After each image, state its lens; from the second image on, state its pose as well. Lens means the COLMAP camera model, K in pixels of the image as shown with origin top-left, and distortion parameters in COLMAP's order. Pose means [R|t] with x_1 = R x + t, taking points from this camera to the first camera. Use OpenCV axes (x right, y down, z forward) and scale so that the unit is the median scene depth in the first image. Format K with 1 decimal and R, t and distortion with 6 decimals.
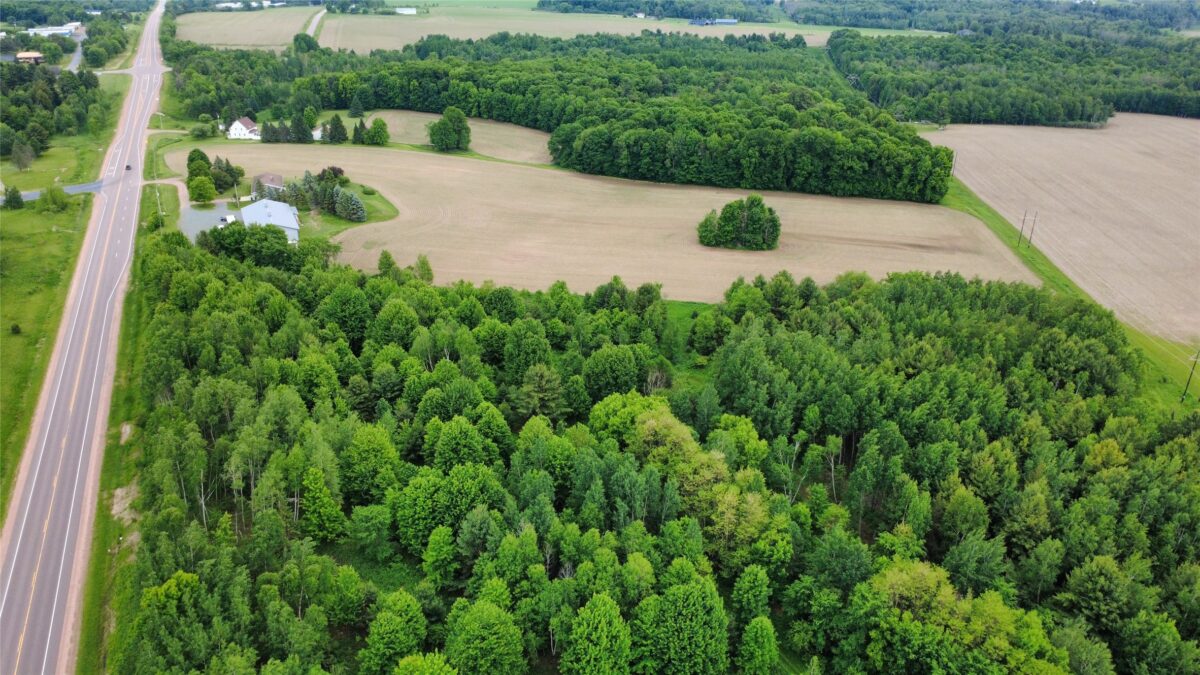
lens RADIAL K [[867.3, 0, 603.0], [0, 867.3, 342.1], [0, 0, 1]] dist [0.000244, -0.001841]
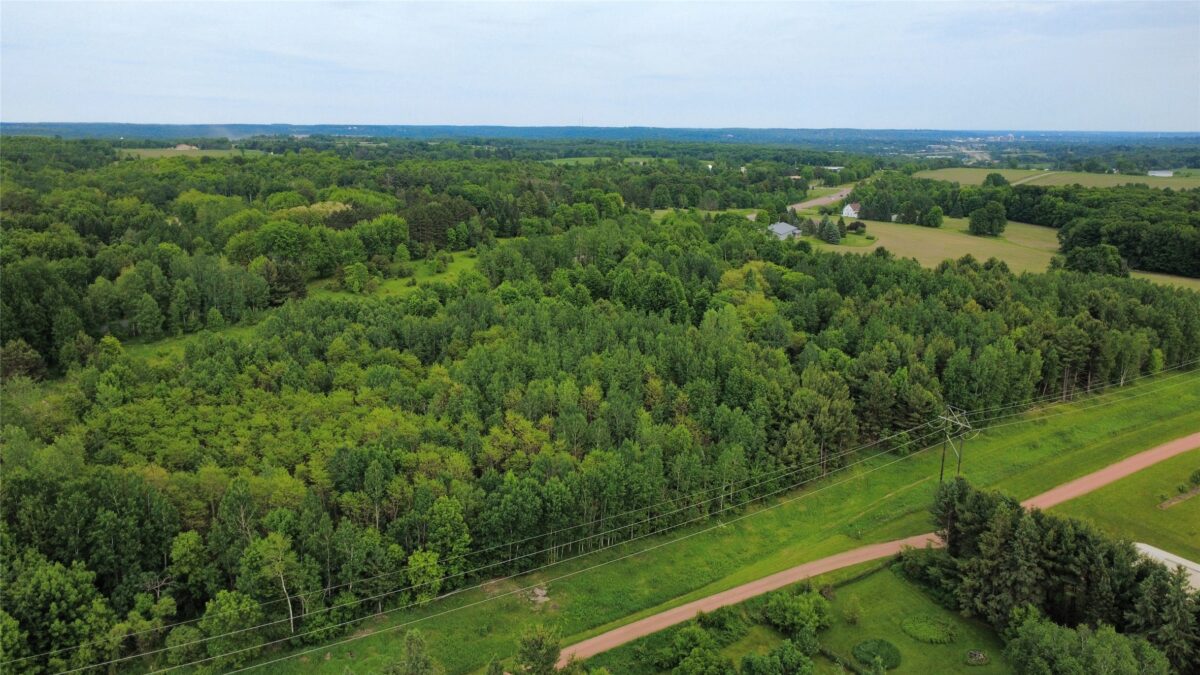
lens RADIAL K [[867.3, 0, 596.6], [0, 867.3, 337.4], [0, 0, 1]] dist [0.000244, -0.001841]
pose [[0.622424, 0.181480, -0.761350, 1.167625], [-0.331995, 0.942117, -0.046846, 0.398557], [0.708779, 0.281923, 0.646646, -0.327792]]
